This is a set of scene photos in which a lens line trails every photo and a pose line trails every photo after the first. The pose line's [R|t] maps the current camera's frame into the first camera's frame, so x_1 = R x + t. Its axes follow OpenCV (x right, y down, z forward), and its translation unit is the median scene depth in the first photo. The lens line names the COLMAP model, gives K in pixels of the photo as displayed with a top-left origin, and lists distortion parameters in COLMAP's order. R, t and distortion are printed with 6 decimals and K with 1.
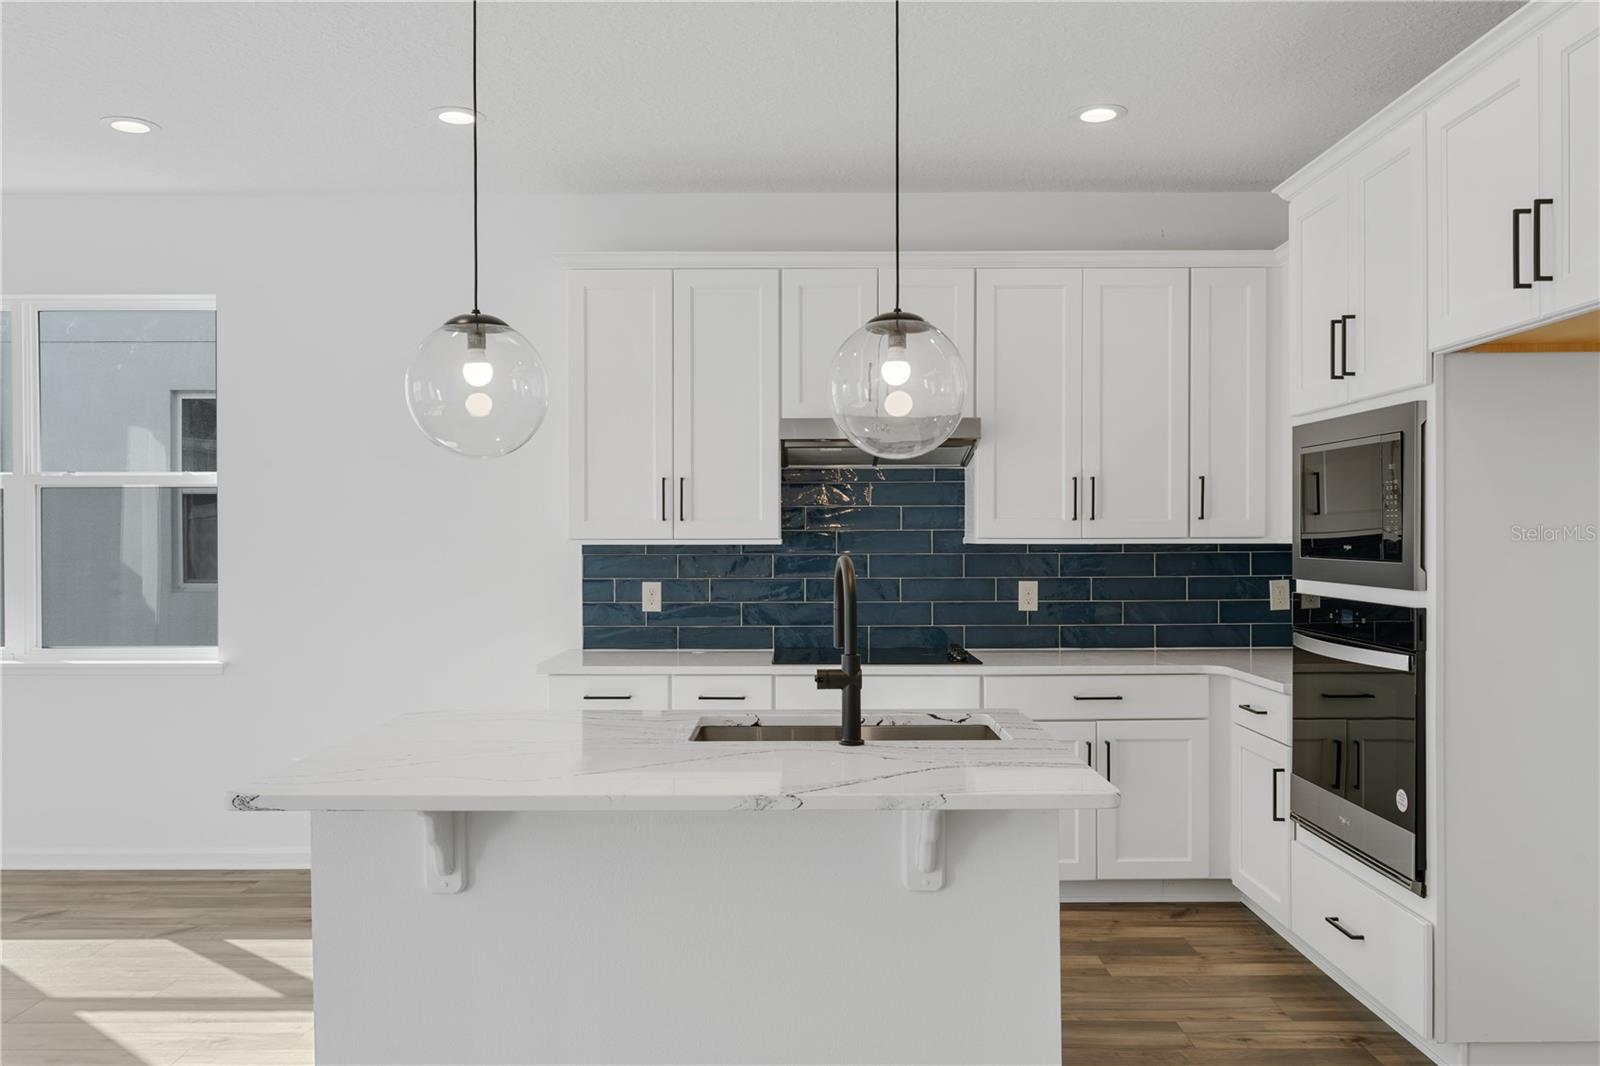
lens RADIAL K [[1211.1, 0, 801.2], [0, 1211.1, 535.5], [0, 0, 1]] dist [0.003165, -0.001954]
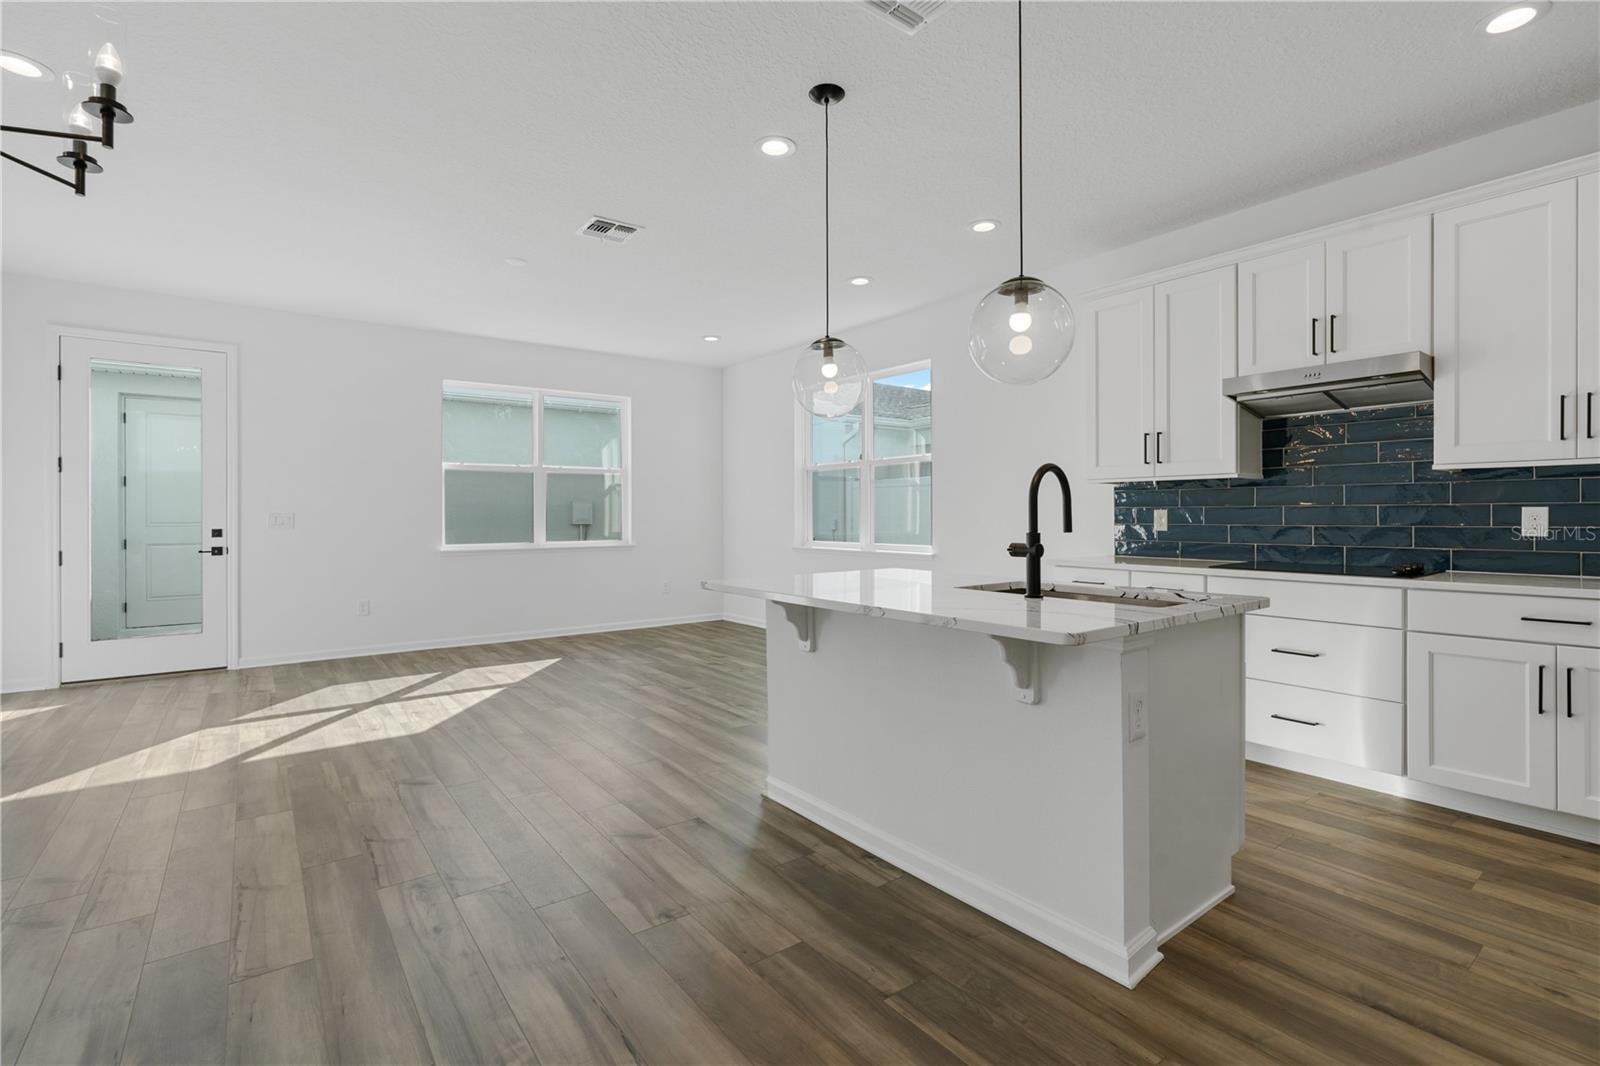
lens RADIAL K [[726.2, 0, 795.2], [0, 726.2, 511.1], [0, 0, 1]] dist [-0.011672, 0.001408]
pose [[0.600386, -0.004185, -0.799700, 0.377883], [0.002569, 0.999991, -0.003305, 0.053219], [0.799706, -0.000070, 0.600391, 0.200742]]
